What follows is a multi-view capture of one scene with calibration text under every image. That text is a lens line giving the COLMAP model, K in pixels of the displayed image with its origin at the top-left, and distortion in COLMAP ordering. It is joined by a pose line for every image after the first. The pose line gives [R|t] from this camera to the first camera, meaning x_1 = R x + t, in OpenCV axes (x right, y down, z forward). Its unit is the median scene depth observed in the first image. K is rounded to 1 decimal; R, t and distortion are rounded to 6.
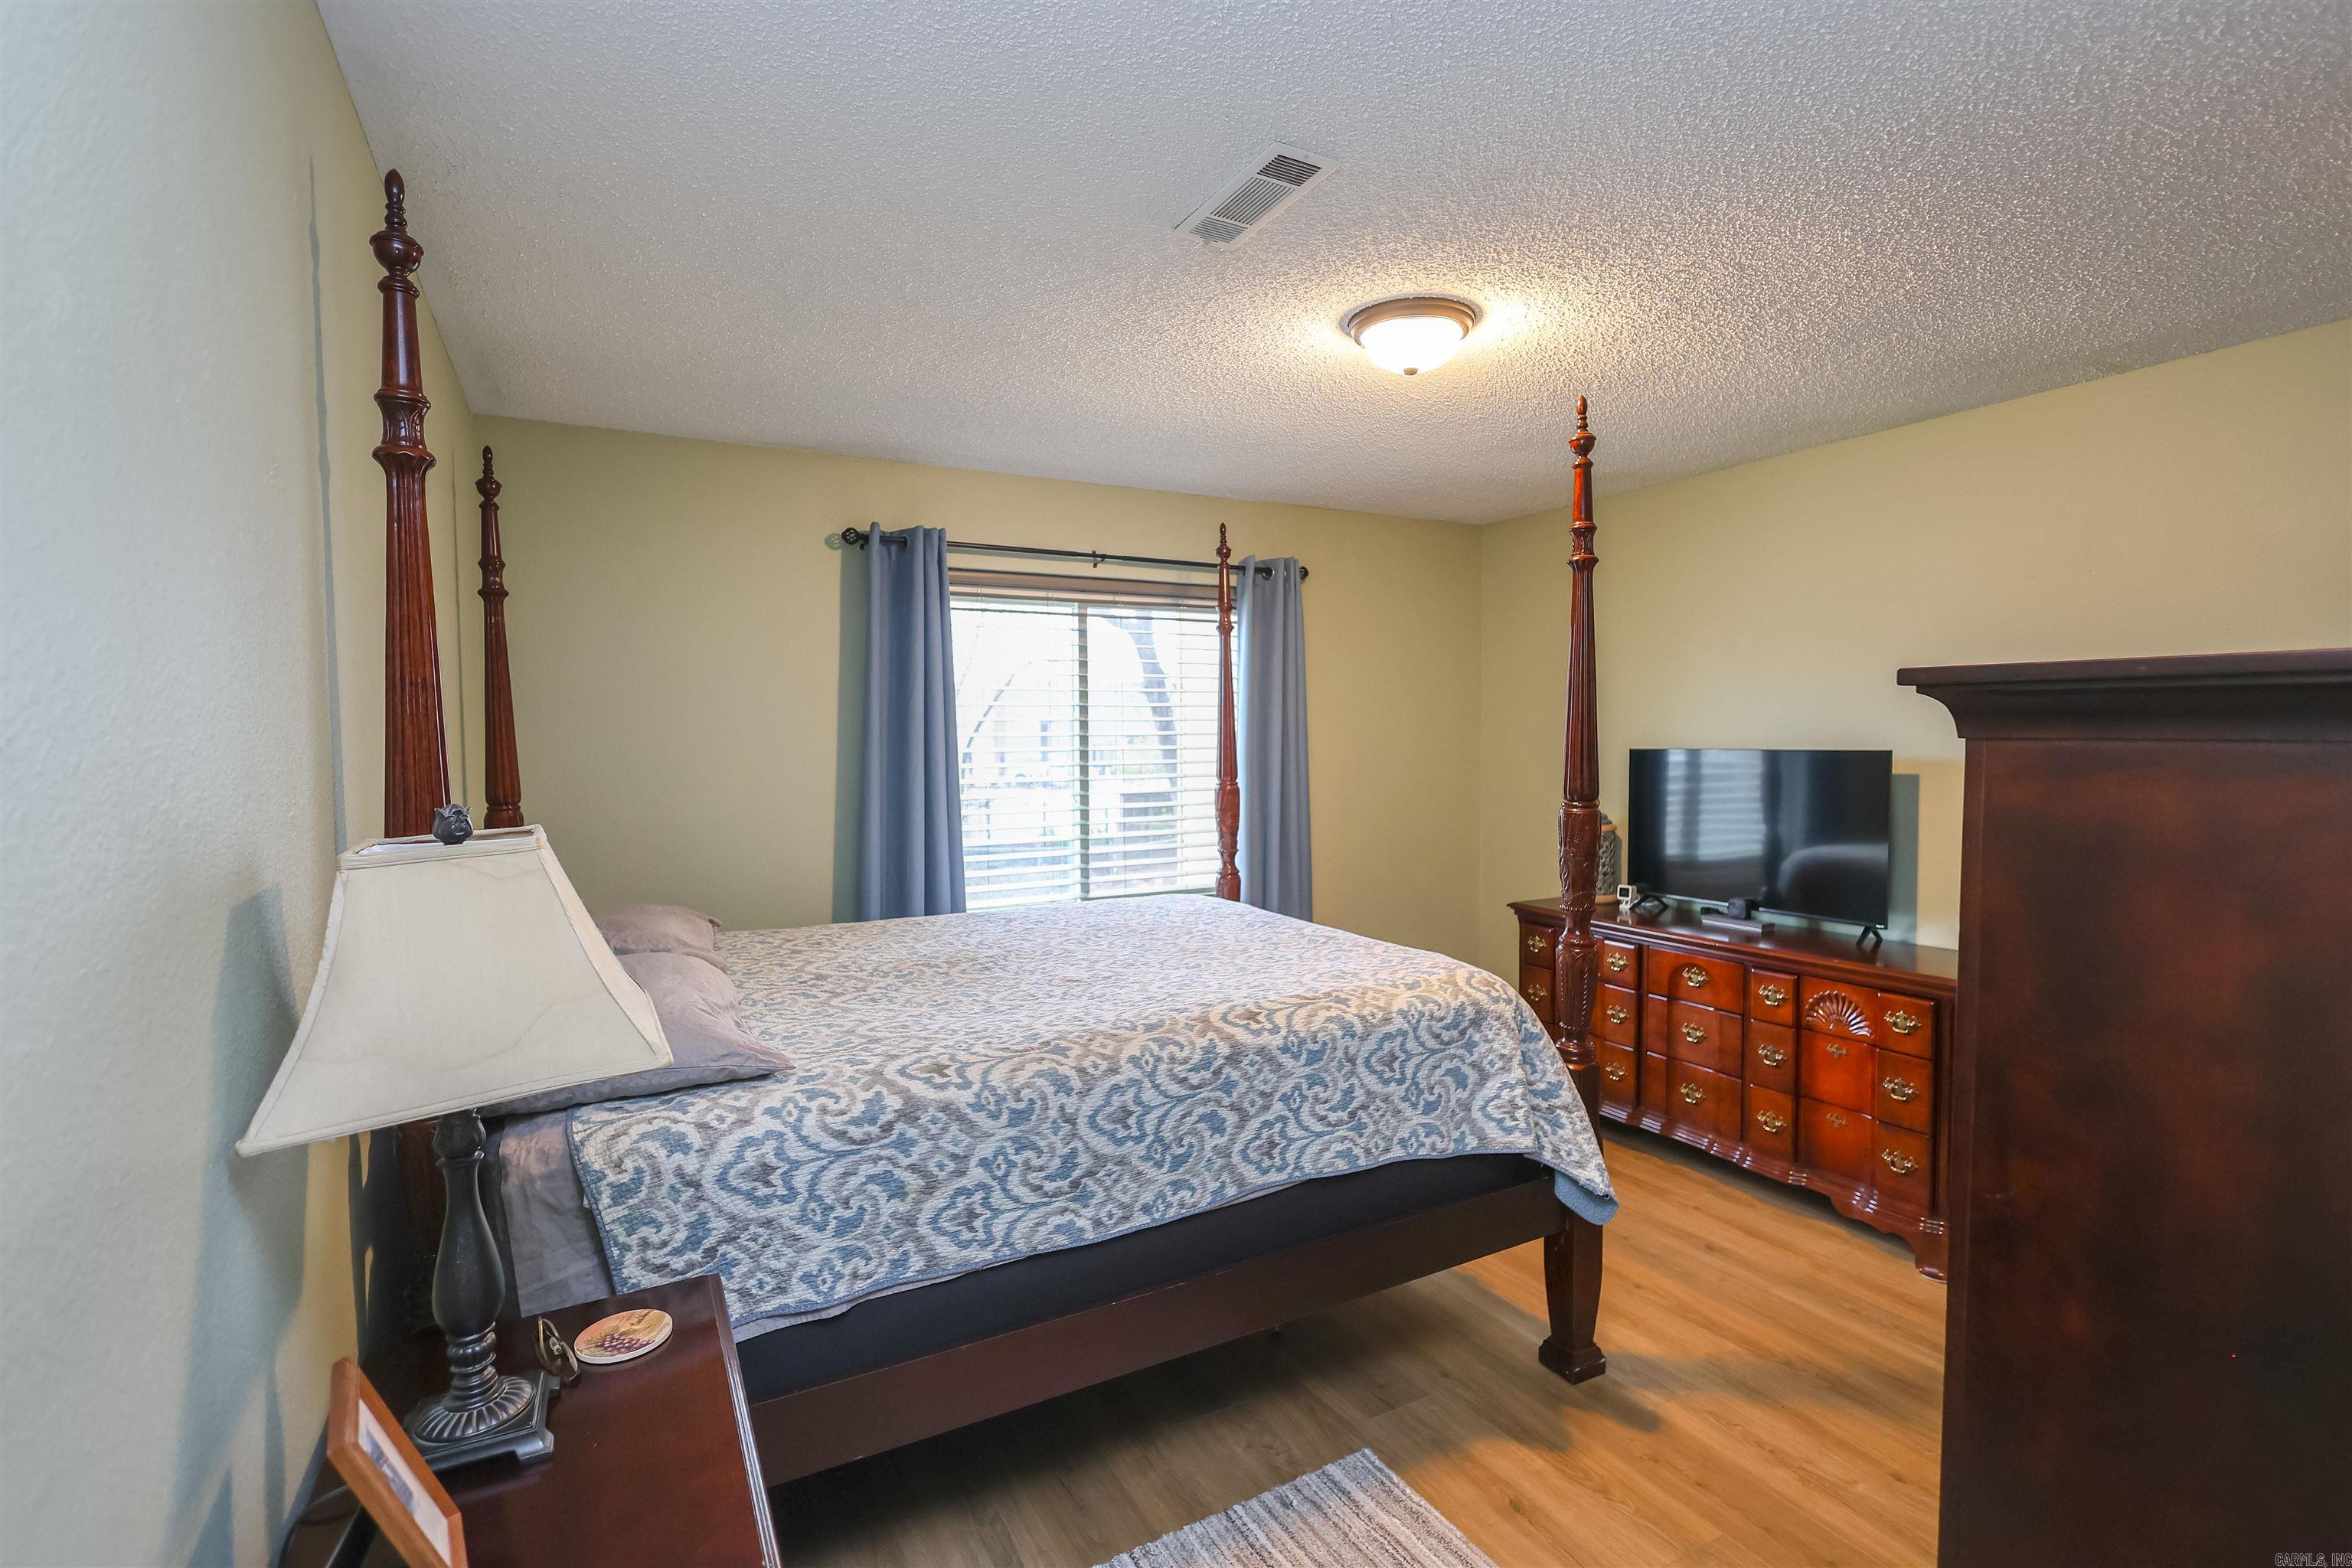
lens RADIAL K [[1085.6, 0, 1194.2], [0, 1085.6, 784.4], [0, 0, 1]] dist [-0.003266, 0.002693]
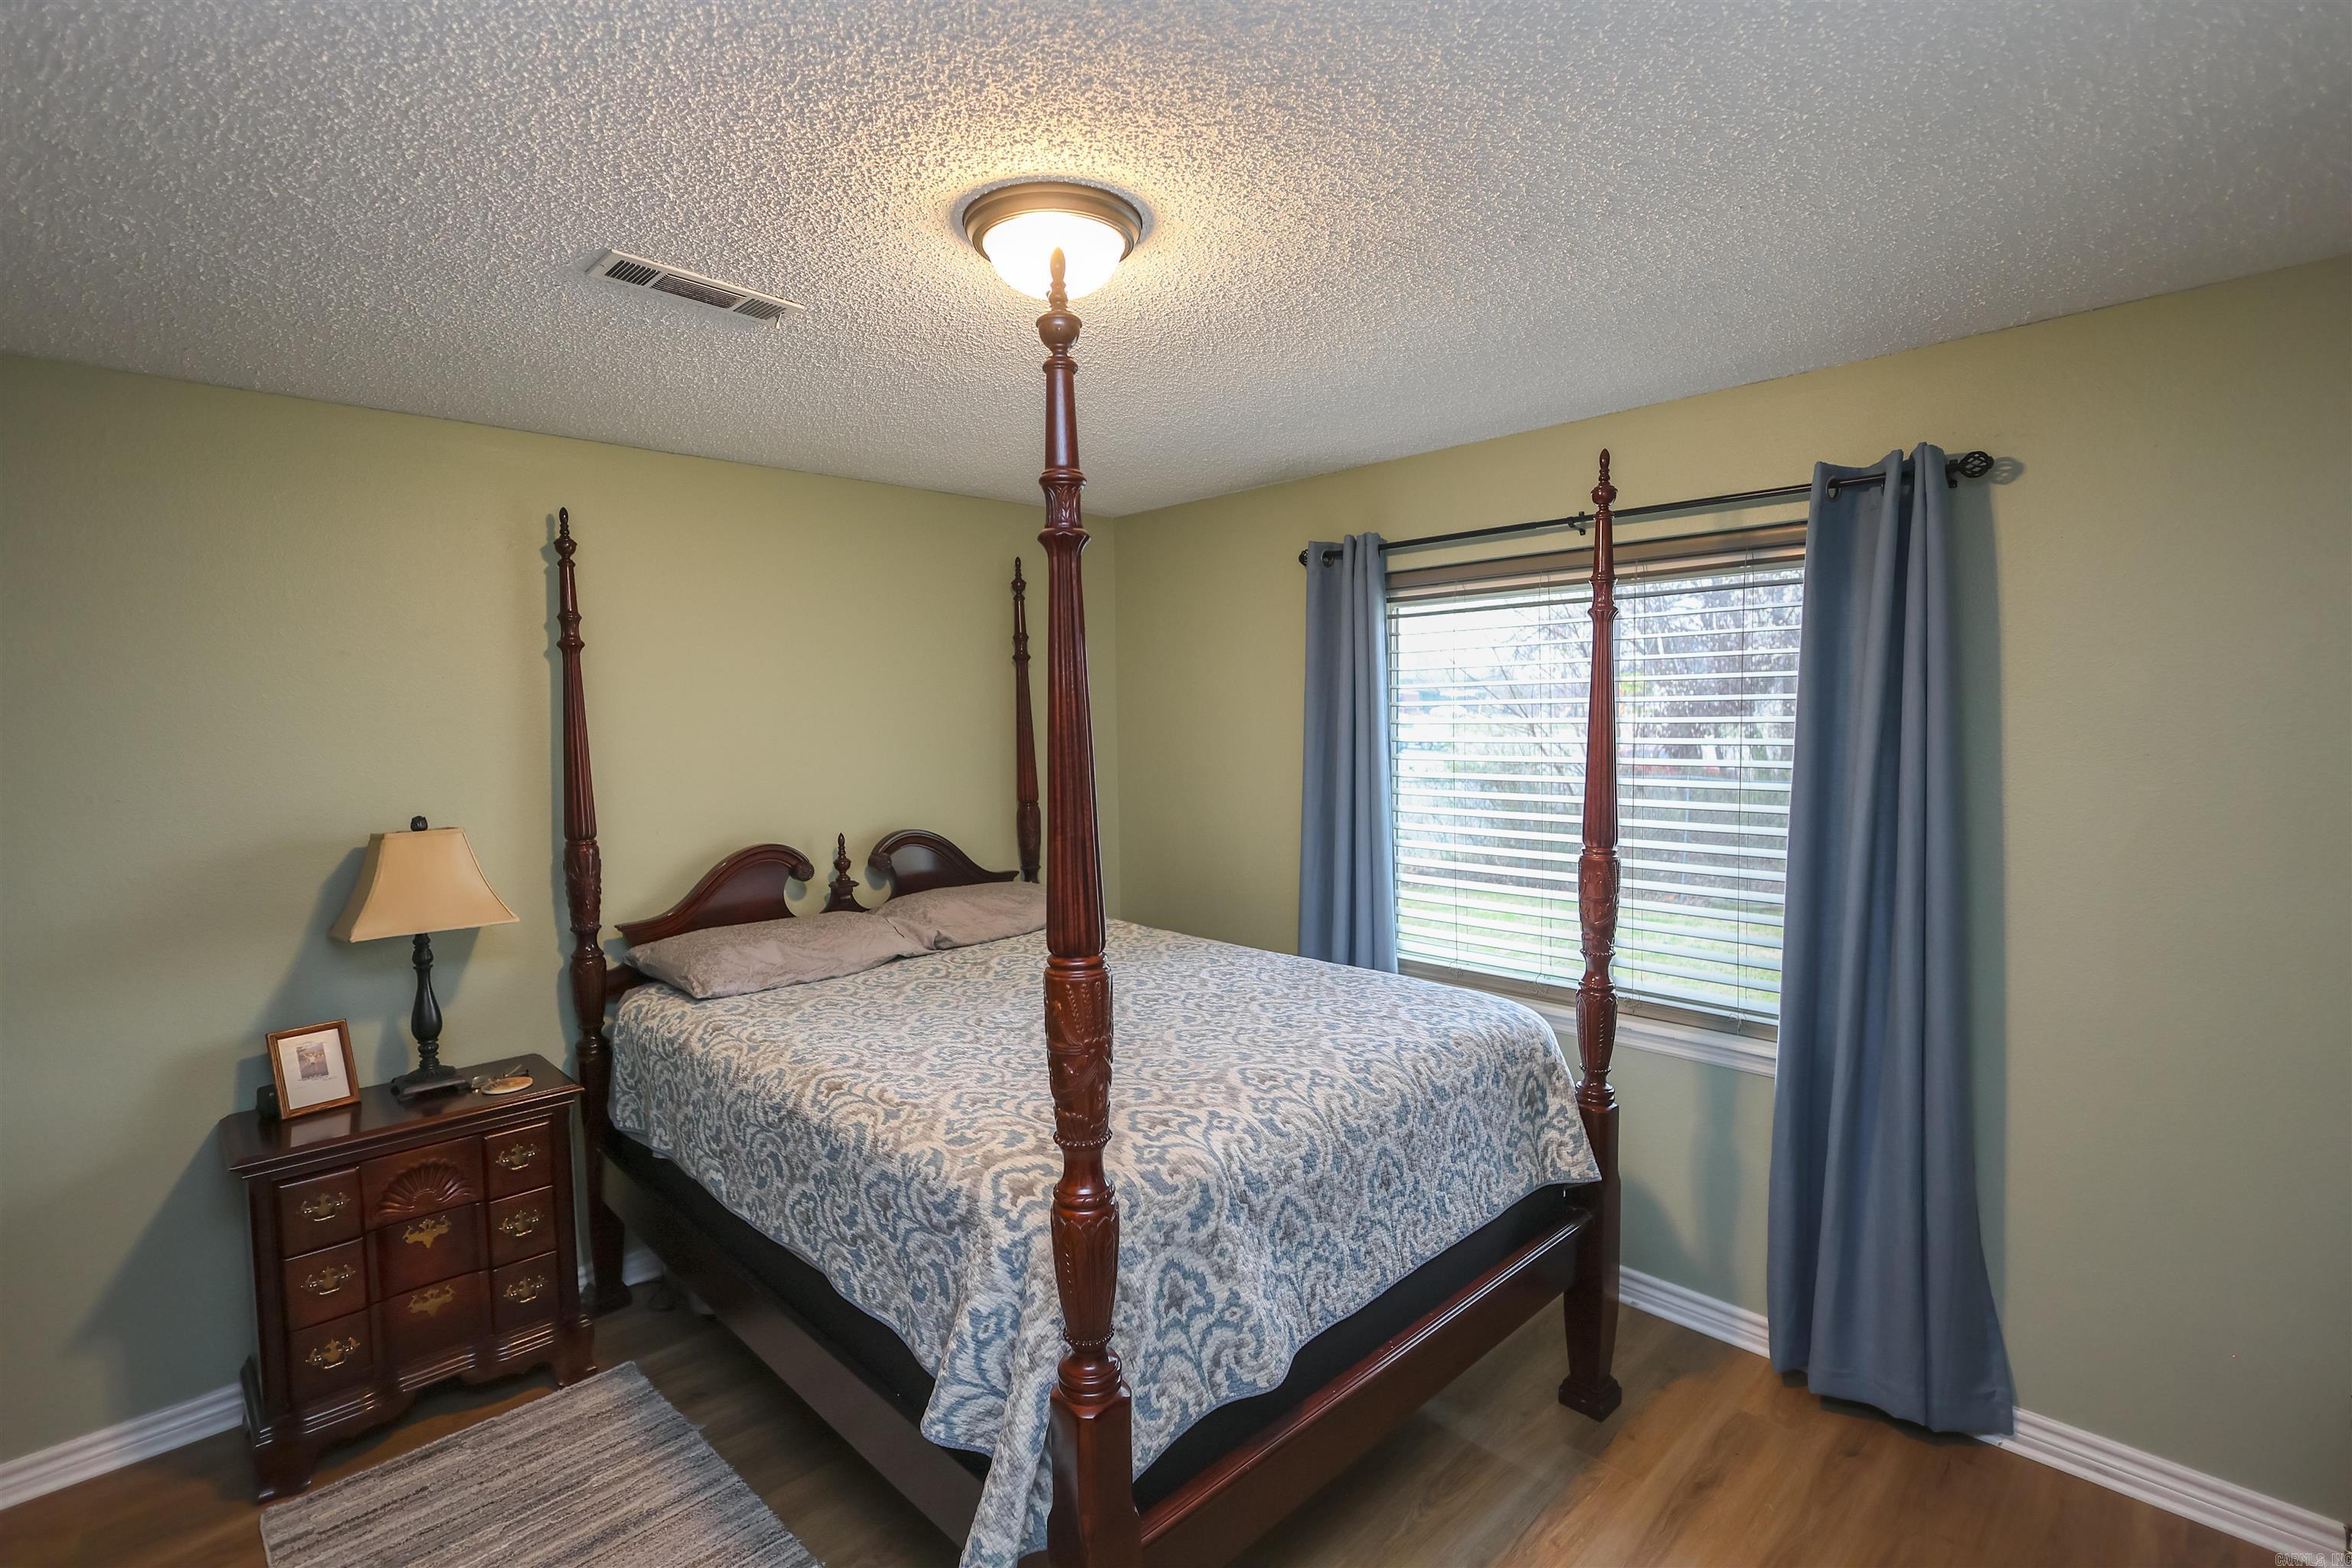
lens RADIAL K [[1085.6, 0, 1190.0], [0, 1085.6, 773.7], [0, 0, 1]] dist [-0.003266, 0.002693]
pose [[0.273641, 0.061745, -0.959848, 0.970192], [-0.027039, 0.998037, 0.056493, -0.122733], [0.961452, 0.010494, 0.274773, 0.940833]]
